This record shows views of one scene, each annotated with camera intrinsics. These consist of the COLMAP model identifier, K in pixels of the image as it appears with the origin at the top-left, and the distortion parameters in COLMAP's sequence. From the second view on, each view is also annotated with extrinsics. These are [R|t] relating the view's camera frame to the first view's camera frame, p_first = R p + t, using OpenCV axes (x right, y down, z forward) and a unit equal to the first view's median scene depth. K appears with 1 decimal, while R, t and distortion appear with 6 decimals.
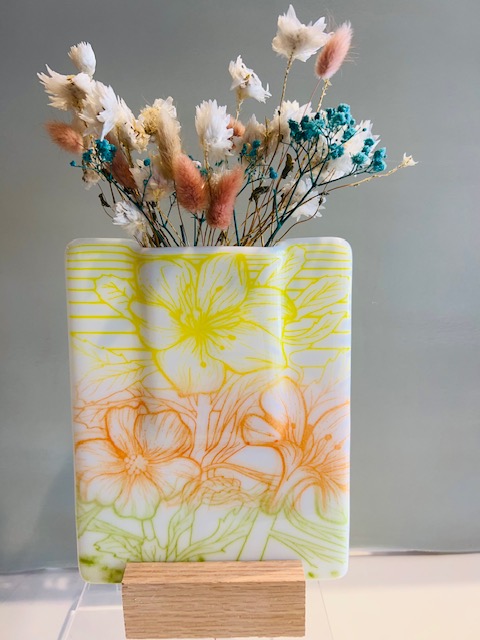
lens RADIAL K [[486.9, 0, 240.0], [0, 486.9, 320.0], [0, 0, 1]] dist [0.000416, -0.000100]
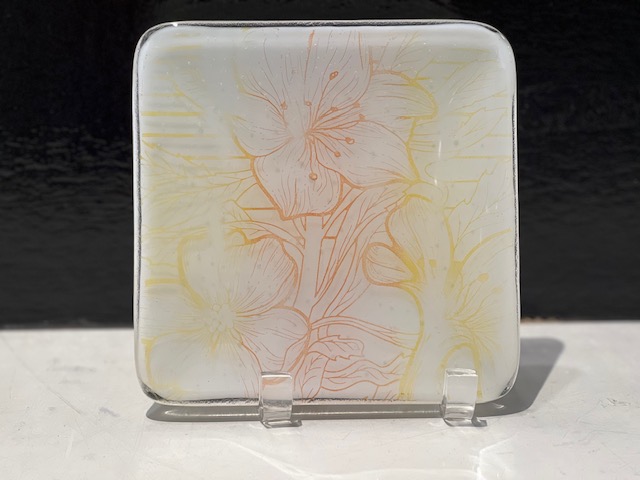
lens RADIAL K [[1442.4, 0, 320.0], [0, 1442.4, 240.0], [0, 0, 1]] dist [-0.201707, 0.113482]
pose [[0.998458, 0.002456, -0.055460, 0.060651], [0.001537, 0.997414, 0.071851, 0.027421], [0.055493, -0.071825, 0.995872, -1.241640]]
